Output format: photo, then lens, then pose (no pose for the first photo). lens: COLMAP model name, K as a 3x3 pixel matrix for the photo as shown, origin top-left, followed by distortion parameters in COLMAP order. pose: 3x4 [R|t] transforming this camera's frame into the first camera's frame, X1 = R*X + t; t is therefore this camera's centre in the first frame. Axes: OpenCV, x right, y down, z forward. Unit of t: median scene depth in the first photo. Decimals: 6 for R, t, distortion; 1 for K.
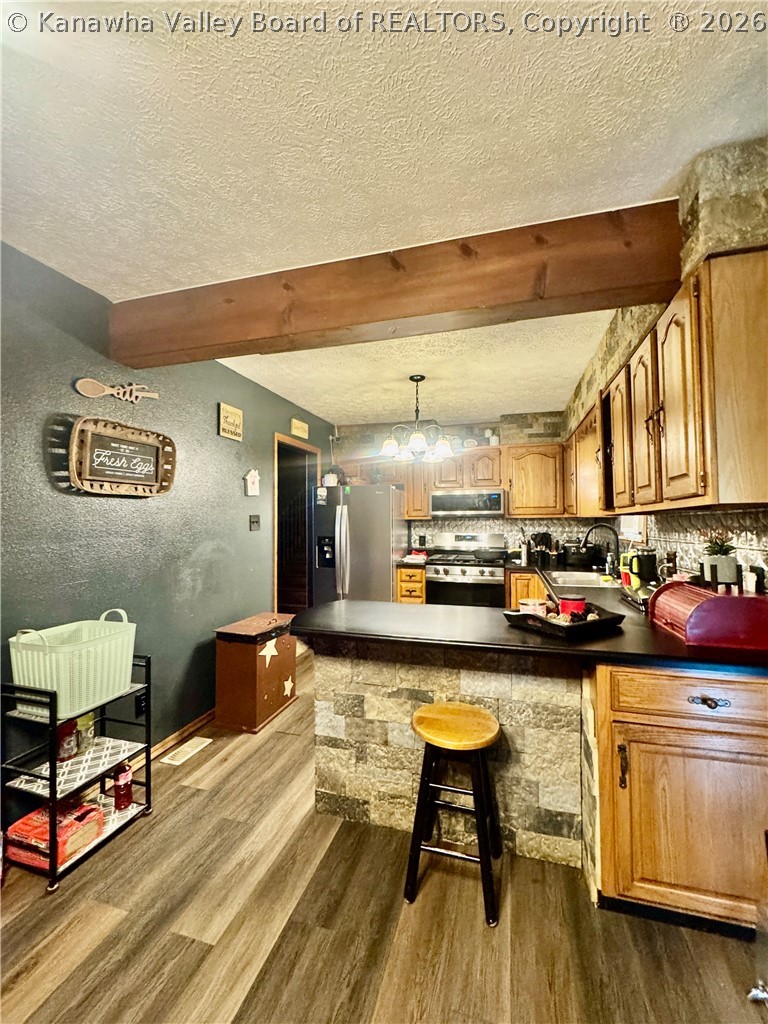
lens RADIAL K [[411.3, 0, 369.7], [0, 411.3, 514.5], [0, 0, 1]] dist [-0.008845, 0.000418]
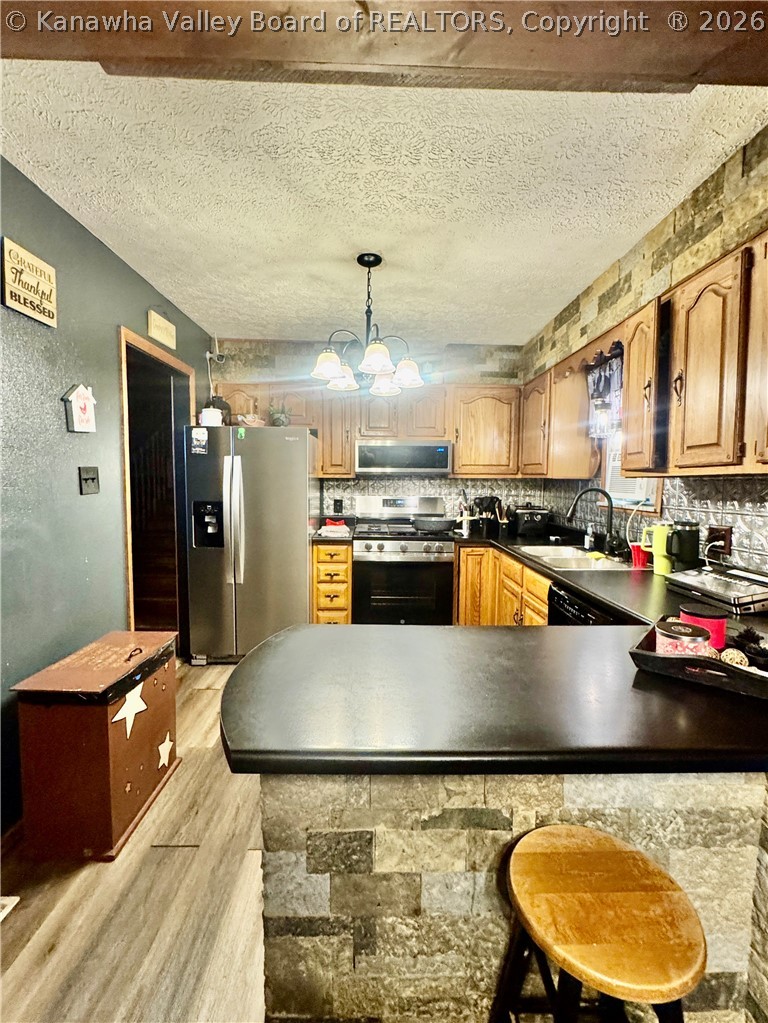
lens RADIAL K [[444.3, 0, 375.7], [0, 444.3, 514.0], [0, 0, 1]] dist [-0.004141, -0.000684]
pose [[0.948553, -0.011918, 0.316394, -0.107511], [-0.018096, 0.995617, 0.091753, 0.002653], [-0.316101, -0.092757, 0.944180, 0.317413]]
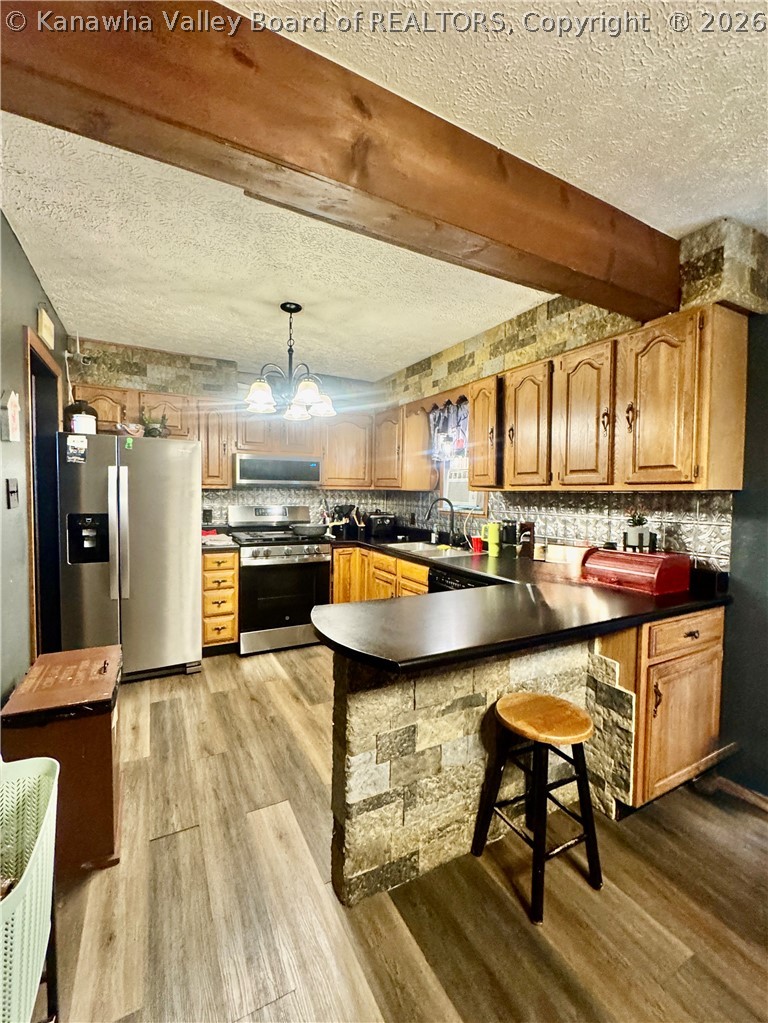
lens RADIAL K [[444.3, 0, 371.3], [0, 444.3, 514.7], [0, 0, 1]] dist [-0.004141, -0.000684]
pose [[0.707153, -0.026264, 0.706573, -0.397123], [-0.028318, 0.997456, 0.065419, -0.003696], [-0.706494, -0.066270, 0.704610, 0.300634]]
